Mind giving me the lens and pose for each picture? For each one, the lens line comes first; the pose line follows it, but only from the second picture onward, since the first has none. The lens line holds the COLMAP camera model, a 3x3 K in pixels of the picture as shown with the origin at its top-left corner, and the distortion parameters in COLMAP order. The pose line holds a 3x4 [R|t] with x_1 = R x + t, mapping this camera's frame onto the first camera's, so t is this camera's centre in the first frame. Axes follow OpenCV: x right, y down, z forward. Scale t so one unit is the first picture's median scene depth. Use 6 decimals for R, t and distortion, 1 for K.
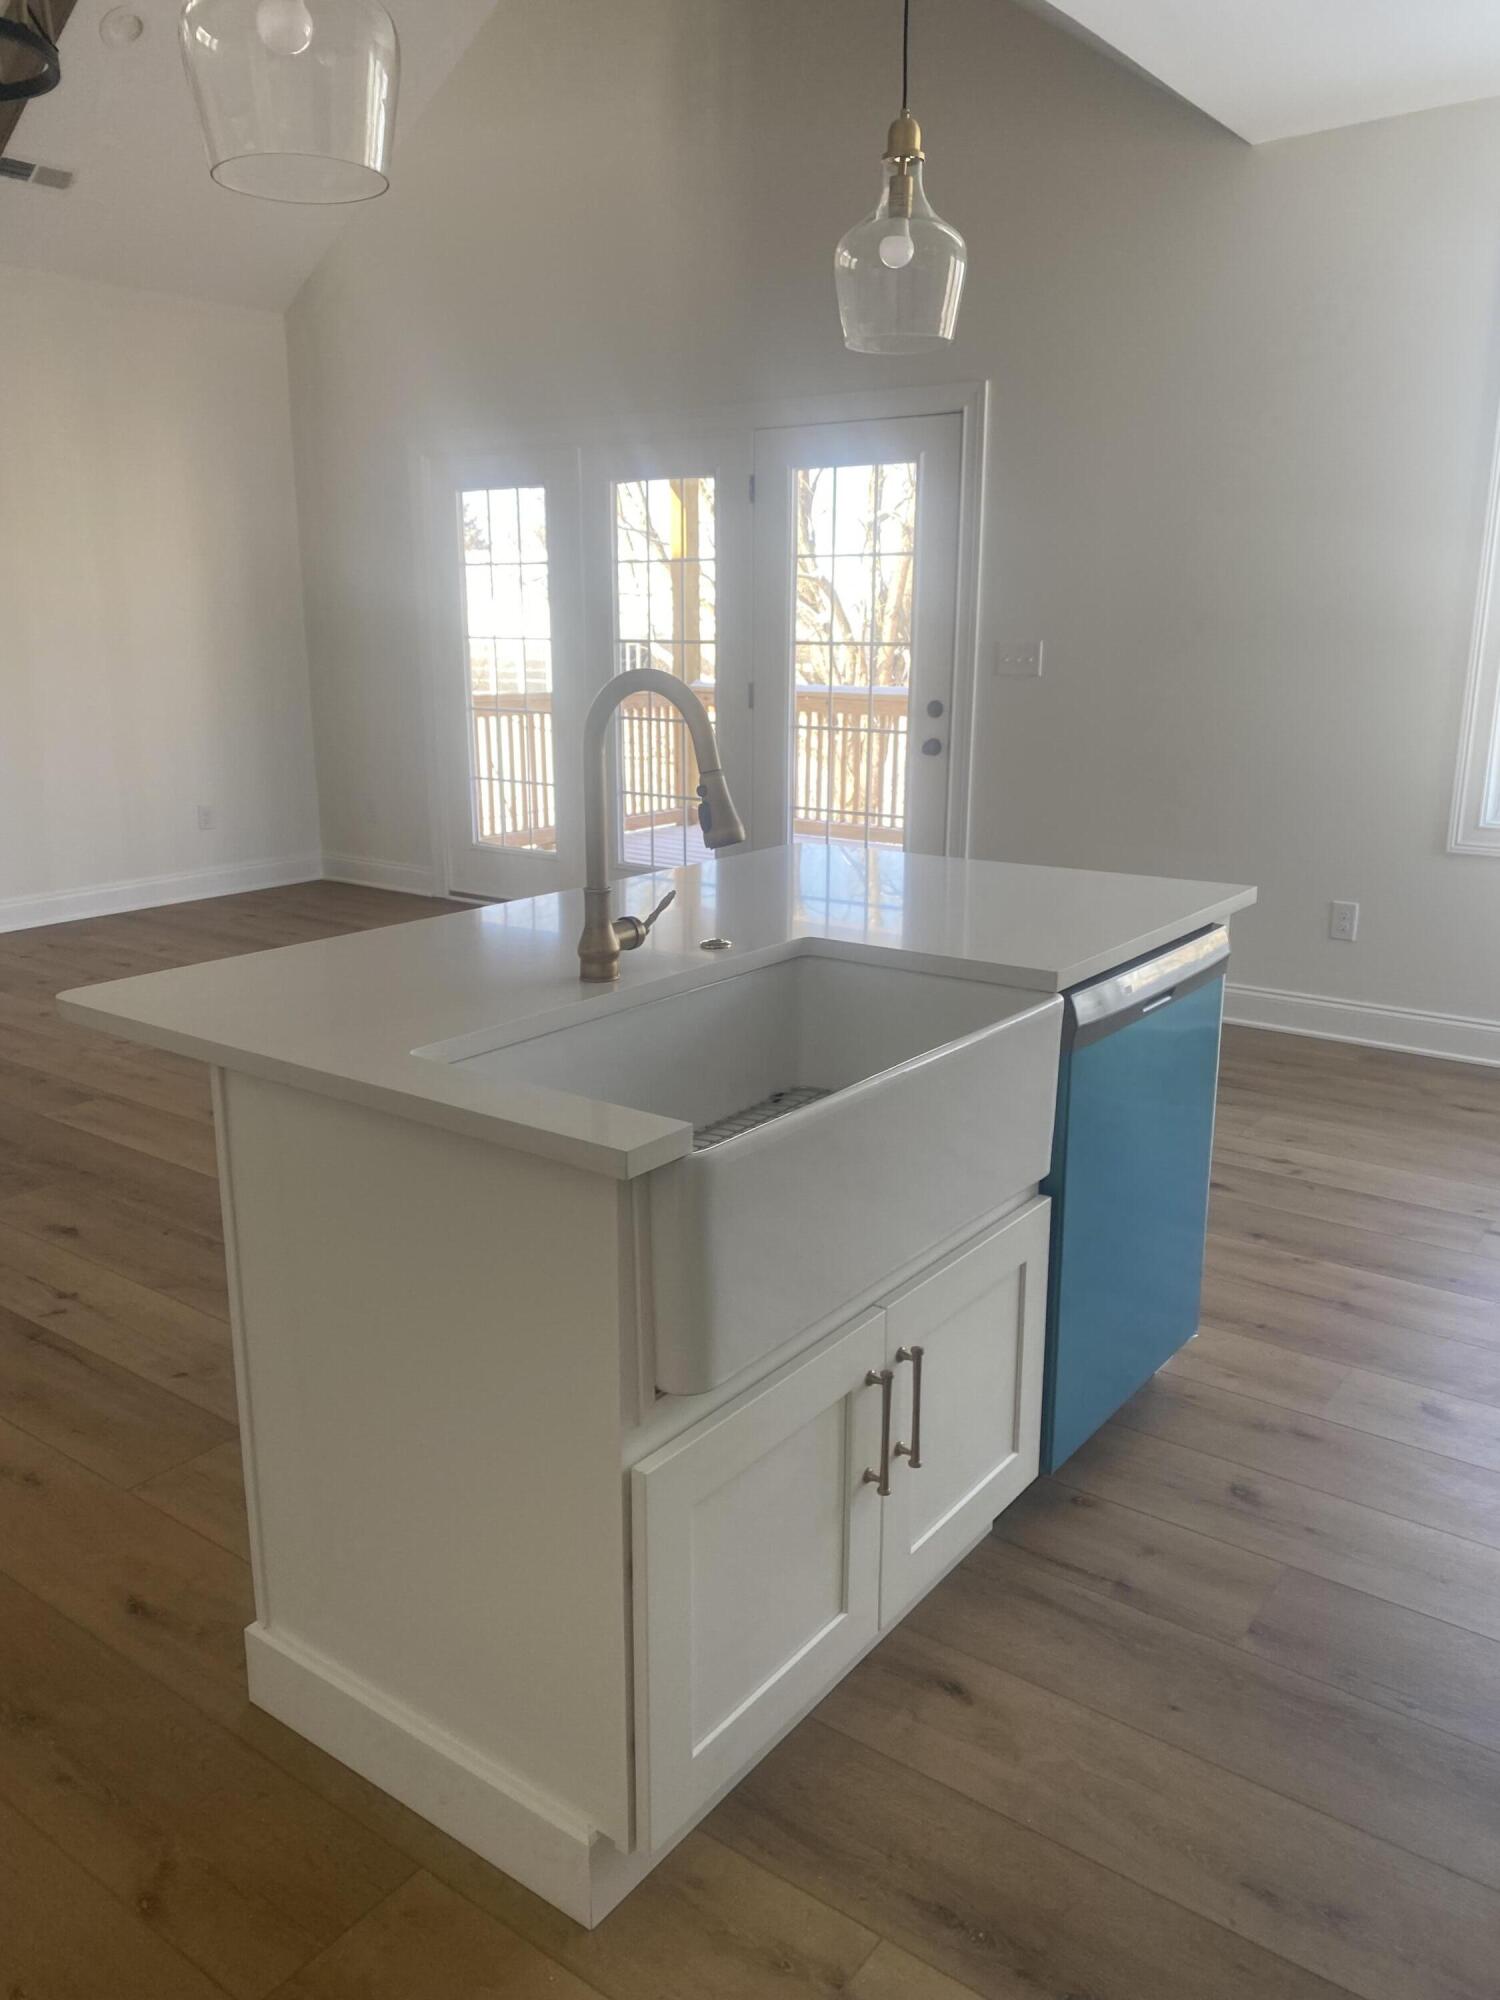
lens RADIAL K [[1527.9, 0, 740.0], [0, 1527.9, 1008.7], [0, 0, 1]] dist [0.046610, -0.037390]
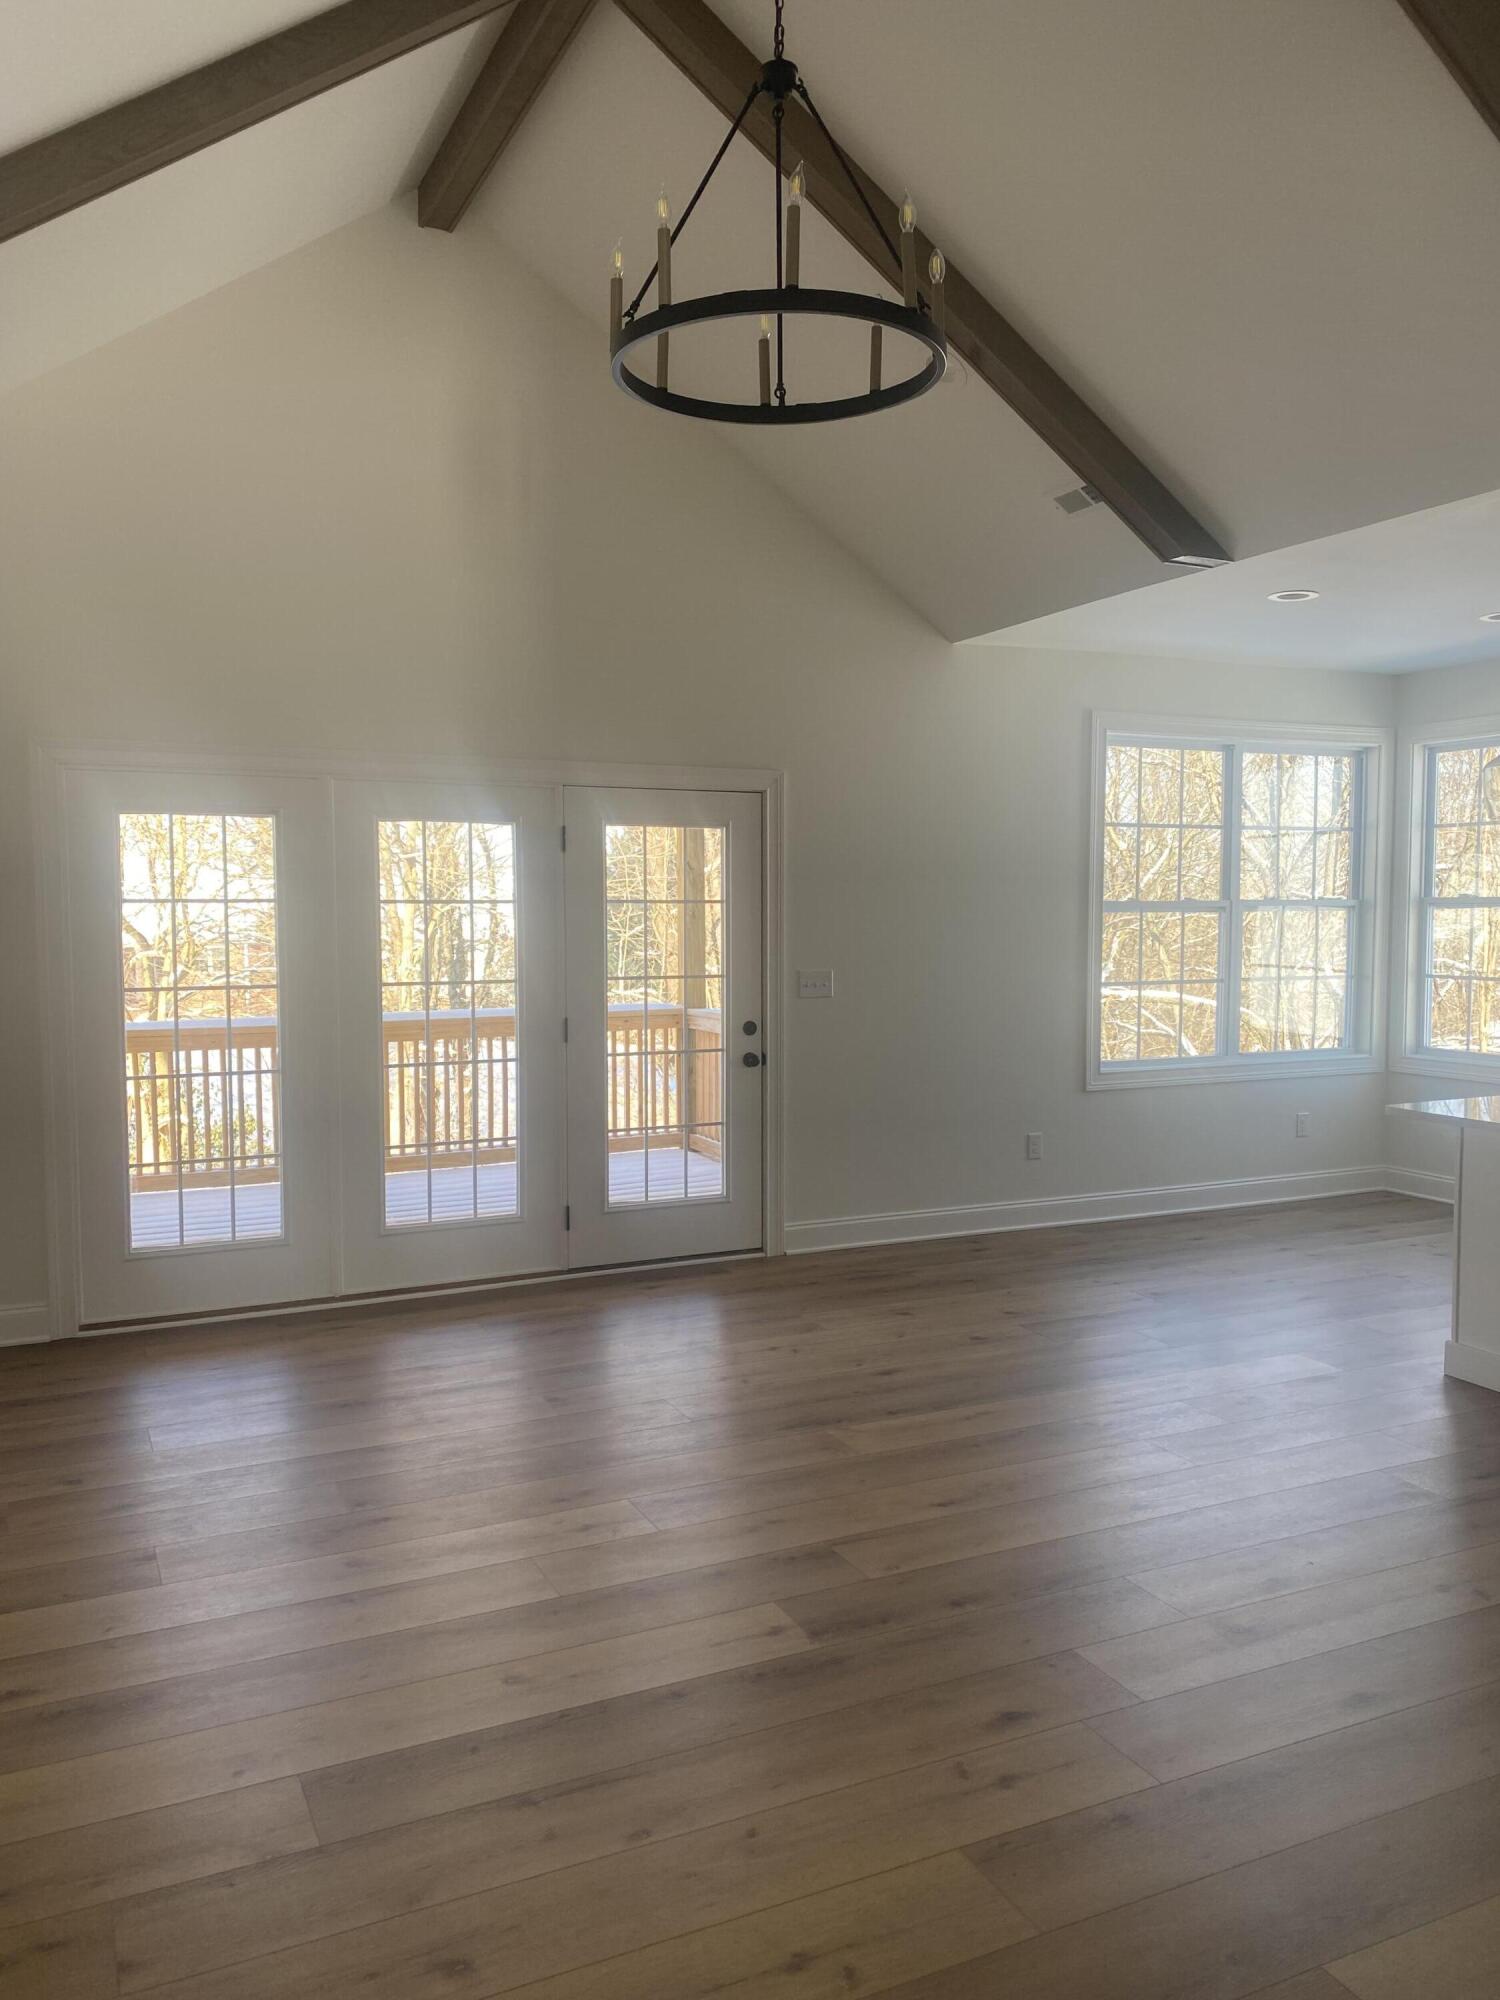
lens RADIAL K [[1527.9, 0, 740.0], [0, 1527.9, 1008.7], [0, 0, 1]] dist [0.046610, -0.037390]
pose [[0.458083, -0.058178, 0.887004, -0.907645], [0.224854, 0.972988, -0.052305, -0.151161], [-0.860001, 0.223407, 0.458790, 0.470769]]
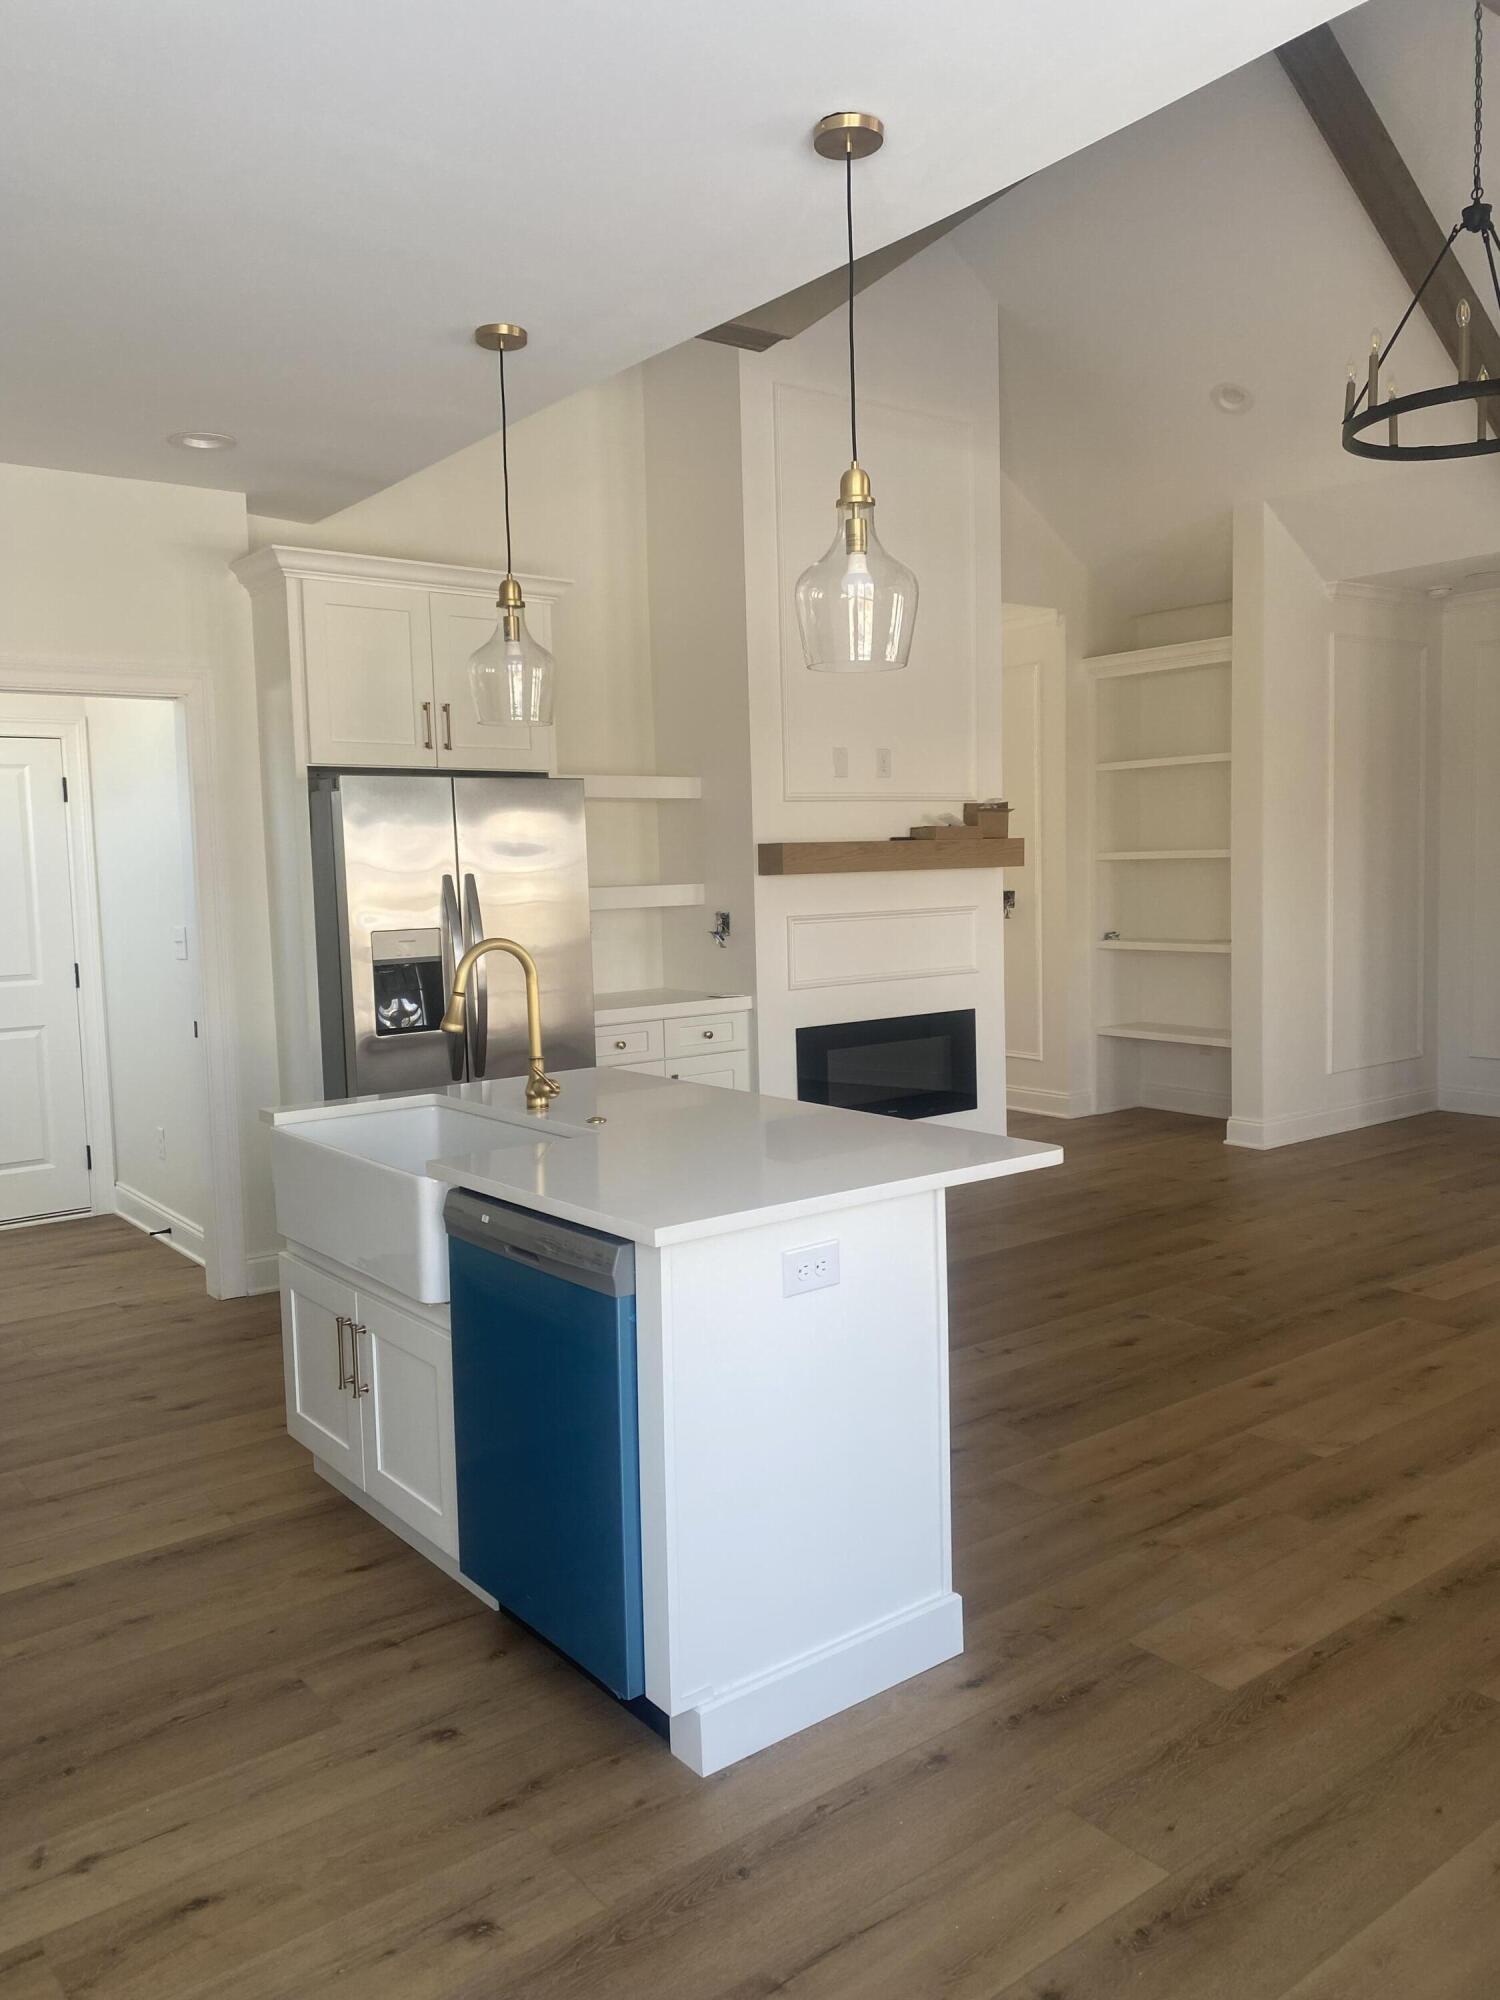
lens RADIAL K [[1503.6, 0, 751.6], [0, 1503.6, 980.7], [0, 0, 1]] dist [0.052004, -0.043050]
pose [[-0.263321, 0.084159, -0.961030, 0.521654], [-0.215937, 0.965769, 0.143740, -0.166982], [0.940231, 0.245372, -0.236134, 0.576367]]
